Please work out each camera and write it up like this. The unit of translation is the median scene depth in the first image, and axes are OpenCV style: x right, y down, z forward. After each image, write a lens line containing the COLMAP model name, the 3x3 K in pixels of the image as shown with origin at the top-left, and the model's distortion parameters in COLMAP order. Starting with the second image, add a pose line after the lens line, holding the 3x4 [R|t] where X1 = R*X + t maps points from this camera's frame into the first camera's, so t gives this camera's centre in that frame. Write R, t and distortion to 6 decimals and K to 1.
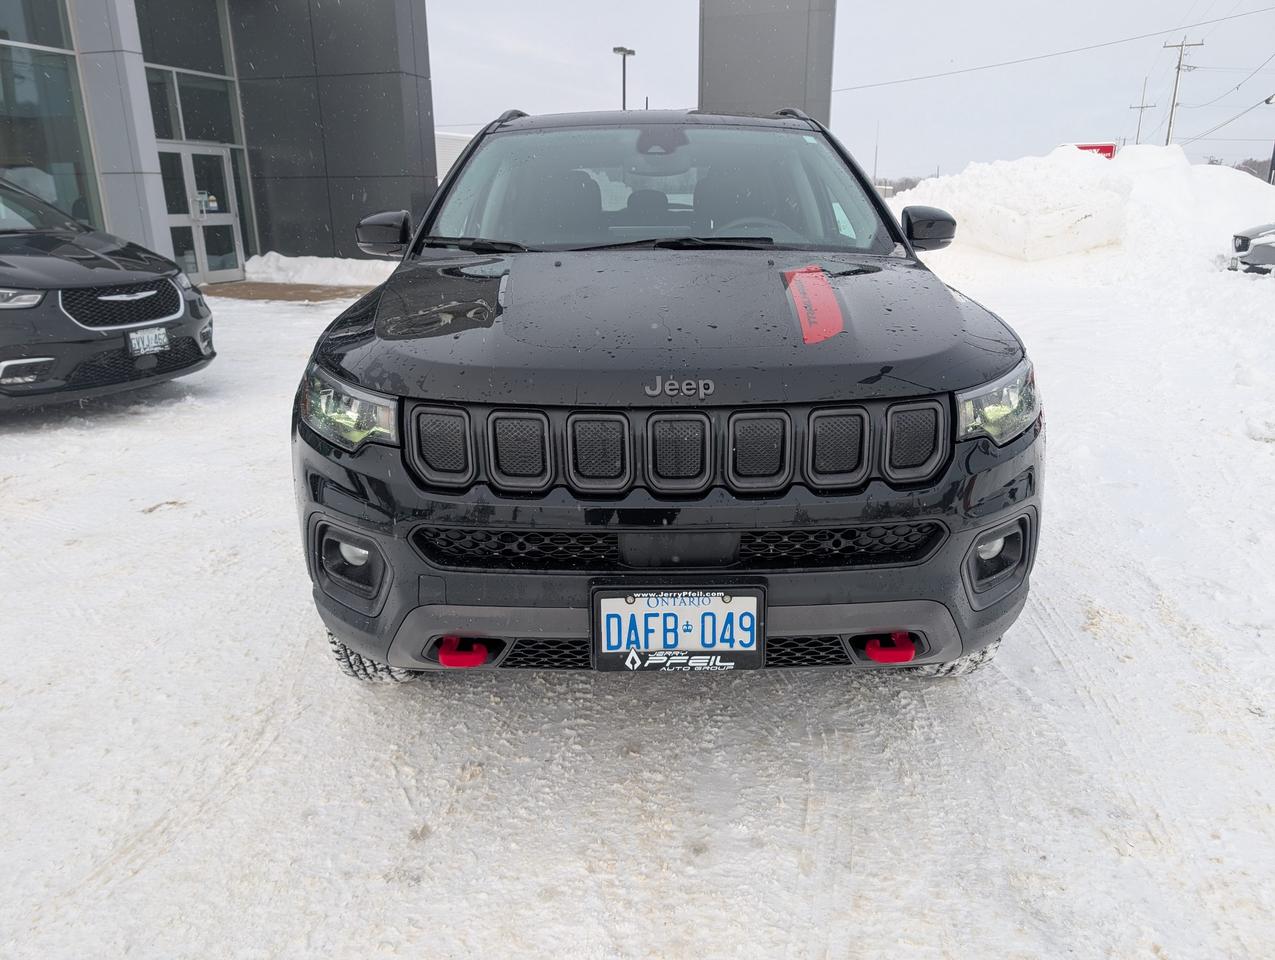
lens RADIAL K [[954.5, 0, 637.5], [0, 954.5, 480.0], [0, 0, 1]] dist [0.047557, -0.043667]
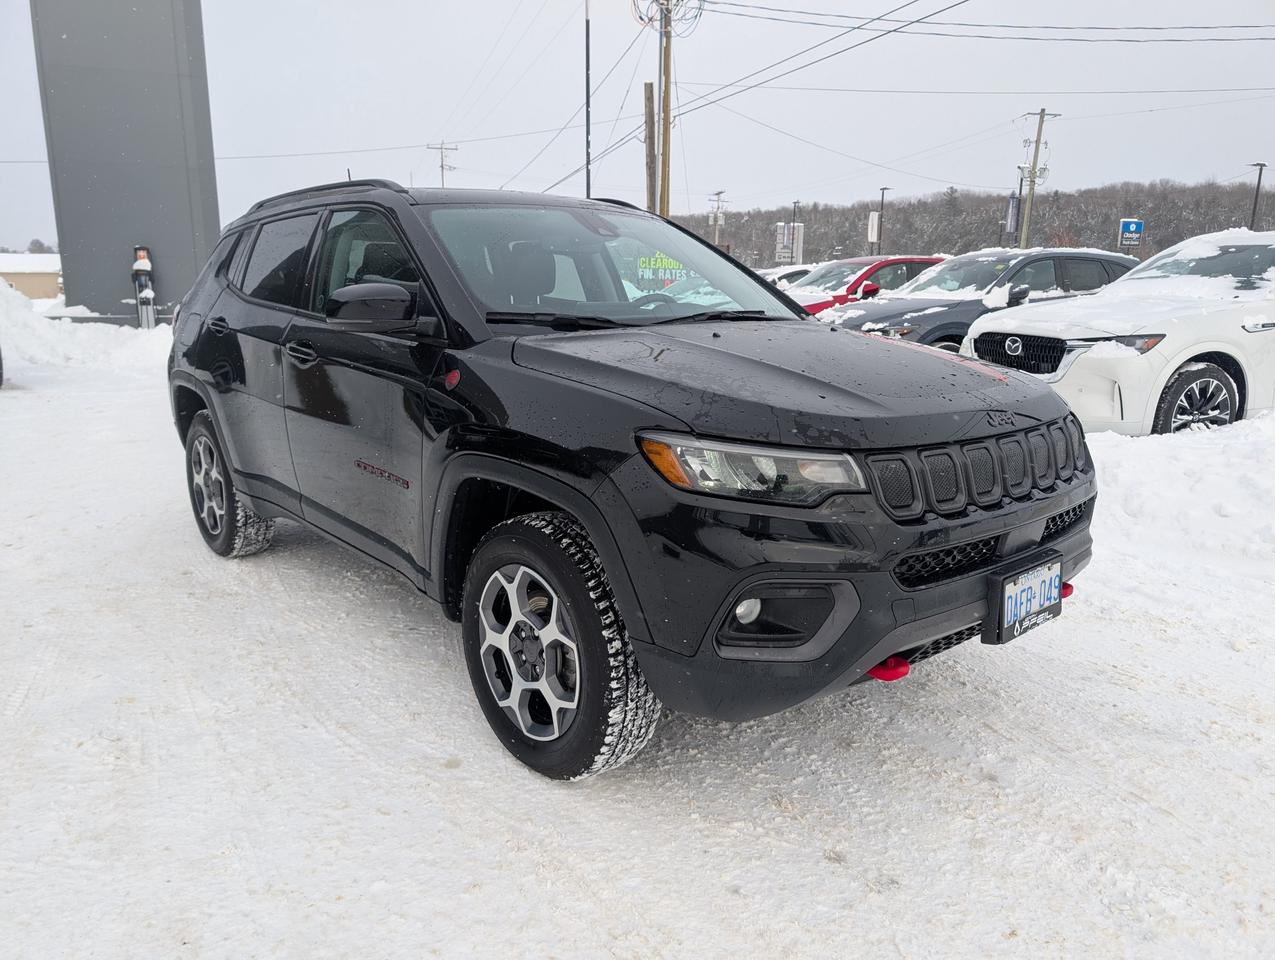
lens RADIAL K [[954.5, 0, 637.5], [0, 954.5, 480.0], [0, 0, 1]] dist [0.047557, -0.043667]
pose [[0.737696, -0.124592, 0.663537, -1.126997], [0.174059, 0.984698, -0.008616, -0.081801], [-0.652309, 0.121851, 0.748094, 0.308948]]
